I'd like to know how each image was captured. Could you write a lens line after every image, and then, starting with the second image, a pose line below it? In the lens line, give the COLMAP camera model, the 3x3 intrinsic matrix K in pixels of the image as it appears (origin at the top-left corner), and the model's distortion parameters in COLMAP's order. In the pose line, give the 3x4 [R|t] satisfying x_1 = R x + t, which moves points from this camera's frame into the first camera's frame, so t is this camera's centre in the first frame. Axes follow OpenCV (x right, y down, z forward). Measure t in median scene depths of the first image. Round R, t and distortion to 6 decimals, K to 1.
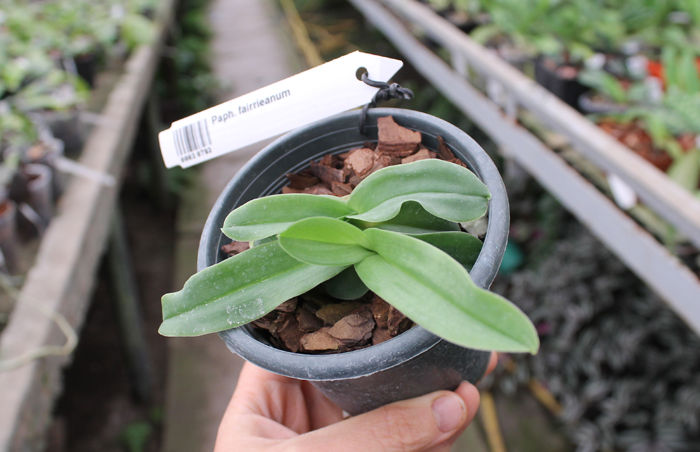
lens RADIAL K [[781.4, 0, 350.0], [0, 781.4, 226.0], [0, 0, 1]] dist [-0.194593, 0.233135]
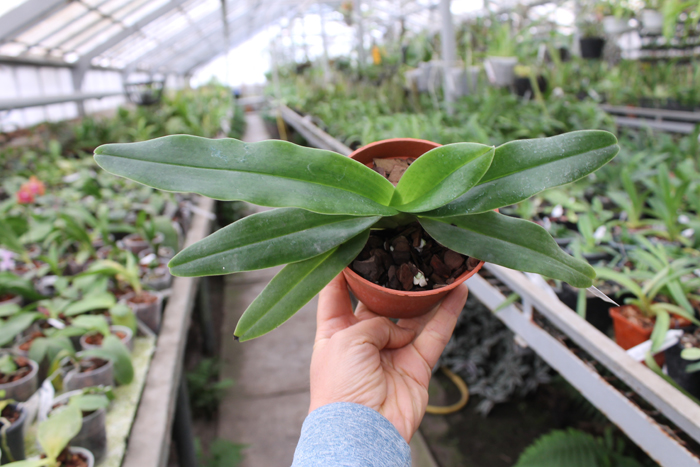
lens RADIAL K [[589.5, 0, 349.2], [0, 589.5, 230.8], [0, 0, 1]] dist [-0.159817, 0.142581]
pose [[0.999706, 0.012454, 0.020820, 0.051334], [-0.008560, 0.984064, -0.177610, 0.216035], [-0.022701, 0.177379, 0.983881, -0.557546]]
